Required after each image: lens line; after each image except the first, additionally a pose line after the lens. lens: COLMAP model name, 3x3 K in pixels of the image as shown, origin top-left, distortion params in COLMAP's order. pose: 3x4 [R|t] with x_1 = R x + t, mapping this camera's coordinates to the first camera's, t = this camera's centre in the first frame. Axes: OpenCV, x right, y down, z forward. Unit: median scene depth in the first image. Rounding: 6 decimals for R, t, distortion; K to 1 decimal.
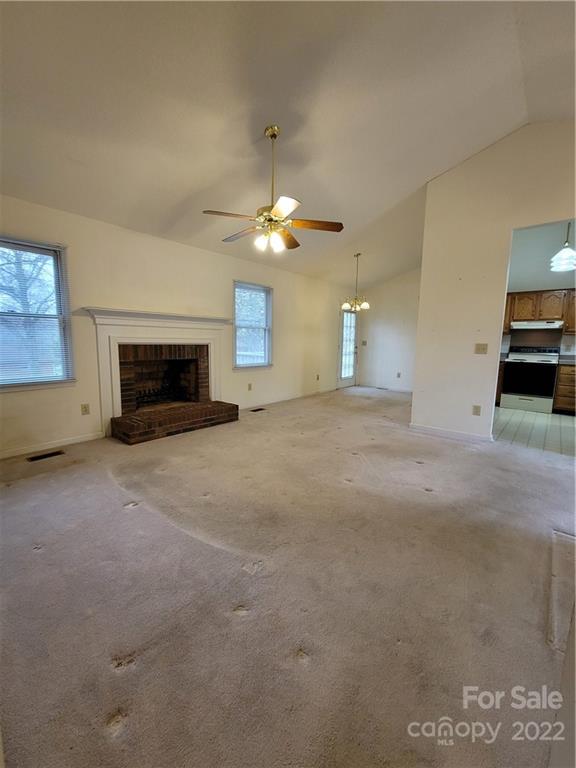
lens RADIAL K [[312.0, 0, 285.0], [0, 312.0, 381.5], [0, 0, 1]] dist [-0.010227, 0.000190]
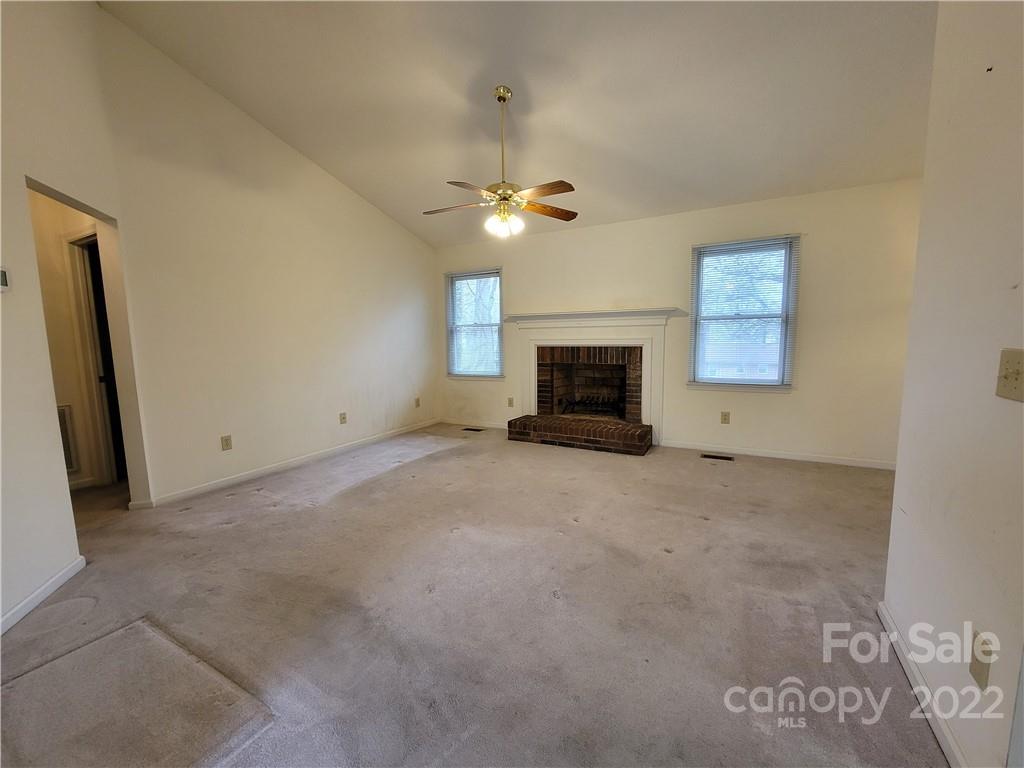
lens RADIAL K [[415.9, 0, 516.4], [0, 415.9, 386.0], [0, 0, 1]] dist [-0.010227, 0.000190]
pose [[0.214501, 0.092456, -0.972338, 0.785771], [-0.111206, 0.991348, 0.069732, -0.073852], [0.970373, 0.093172, 0.222926, 0.603124]]
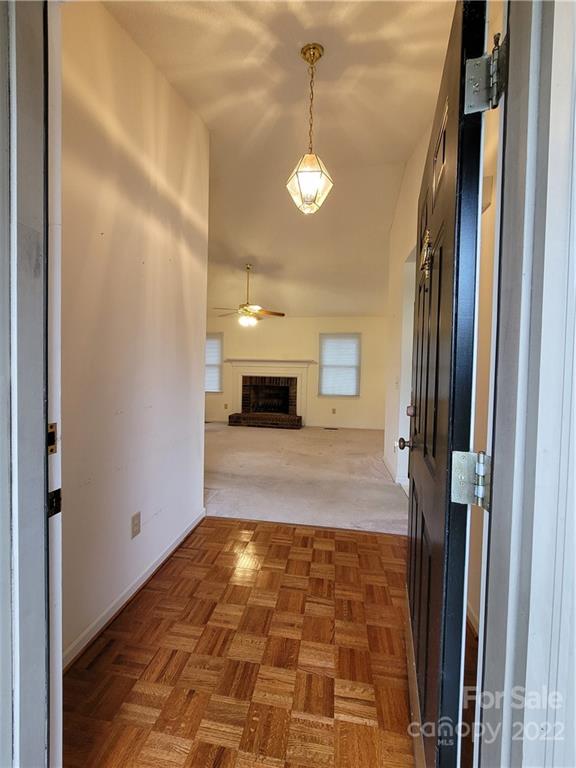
lens RADIAL K [[312.0, 0, 289.2], [0, 312.0, 382.7], [0, 0, 1]] dist [-0.010227, 0.000190]
pose [[0.538499, 0.027051, -0.842192, 1.219634], [-0.125158, 0.990965, -0.048196, -0.019160], [0.833279, 0.131361, 0.537020, 0.186976]]
